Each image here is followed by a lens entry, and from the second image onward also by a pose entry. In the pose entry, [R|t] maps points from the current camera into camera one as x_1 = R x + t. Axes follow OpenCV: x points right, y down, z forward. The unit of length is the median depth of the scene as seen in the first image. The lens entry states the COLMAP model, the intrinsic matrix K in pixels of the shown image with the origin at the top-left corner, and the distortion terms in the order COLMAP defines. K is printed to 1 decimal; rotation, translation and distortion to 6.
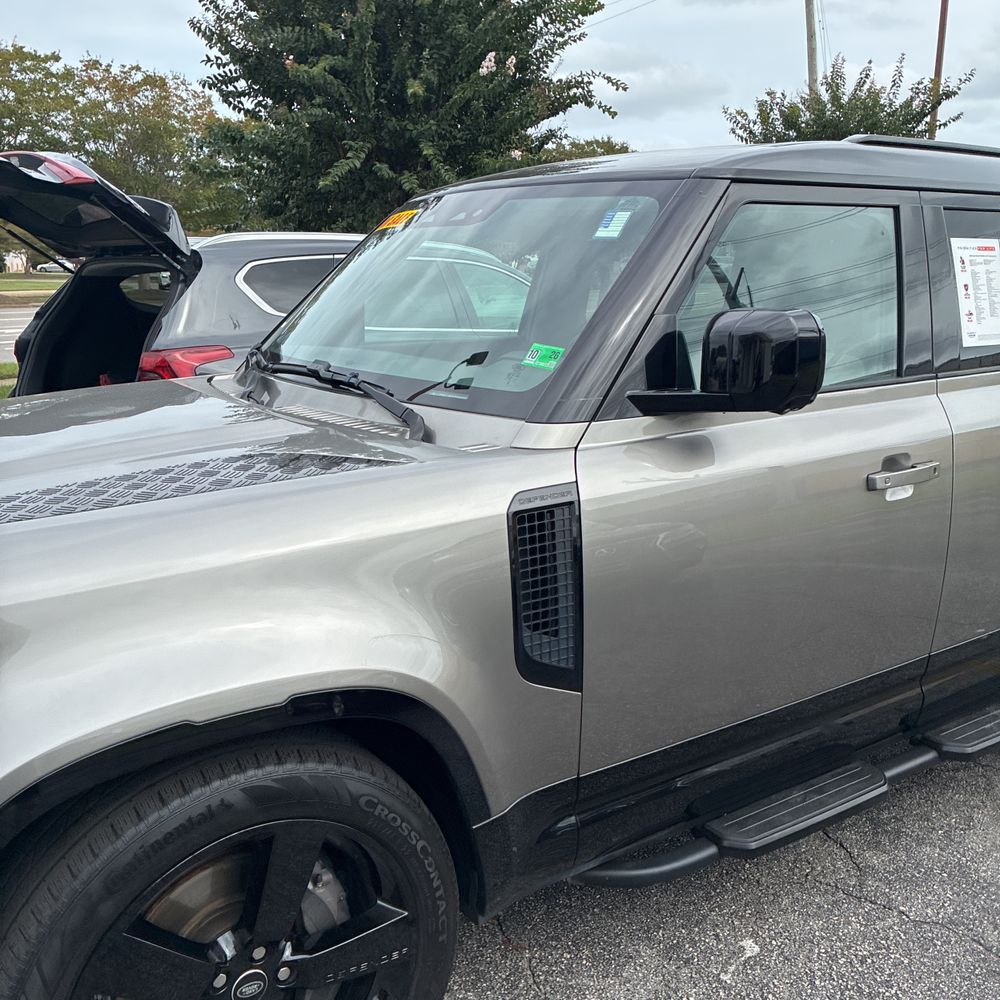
lens RADIAL K [[987.9, 0, 490.8], [0, 987.9, 506.3], [0, 0, 1]] dist [0.021281, 0.020854]
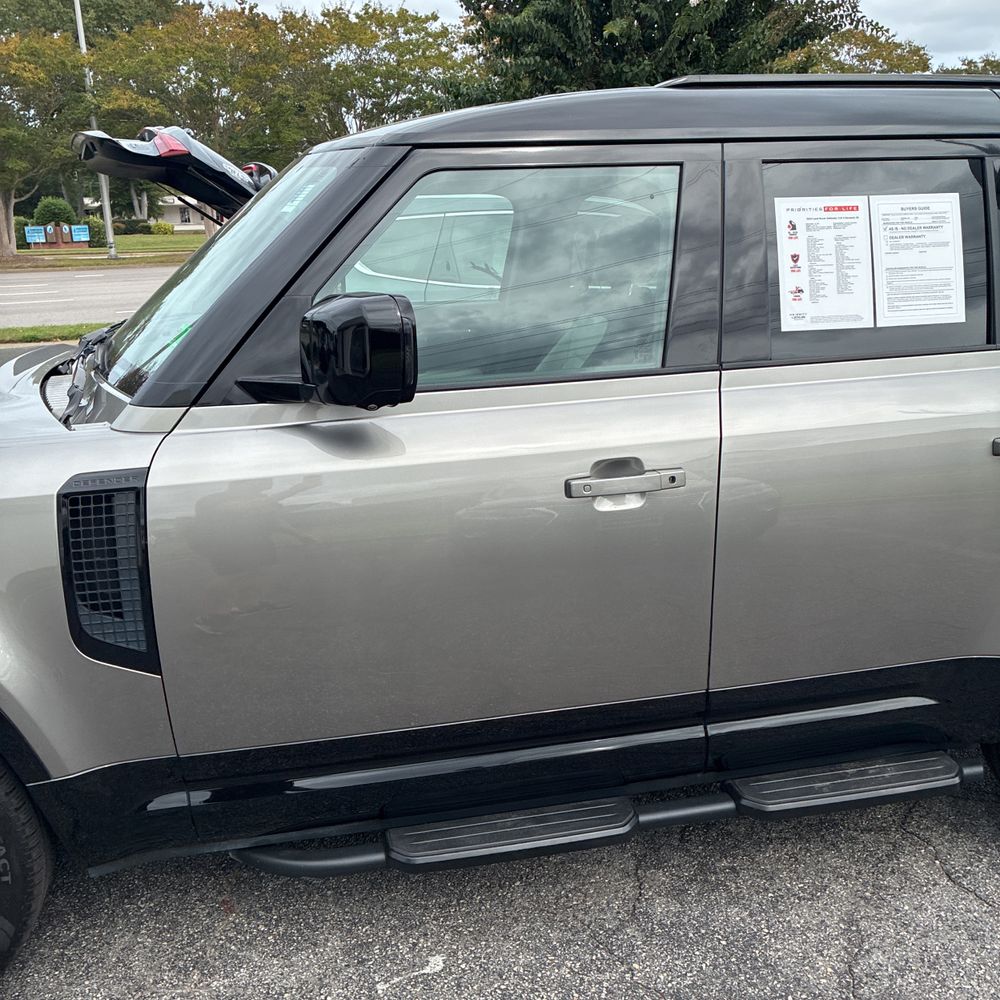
lens RADIAL K [[990.8, 0, 495.7], [0, 990.8, 509.3], [0, 0, 1]] dist [0.021158, -0.014827]
pose [[0.929871, 0.086747, -0.357513, 0.586745], [-0.065849, 0.995354, 0.070246, -0.057889], [0.361946, -0.041778, 0.931263, 0.145589]]
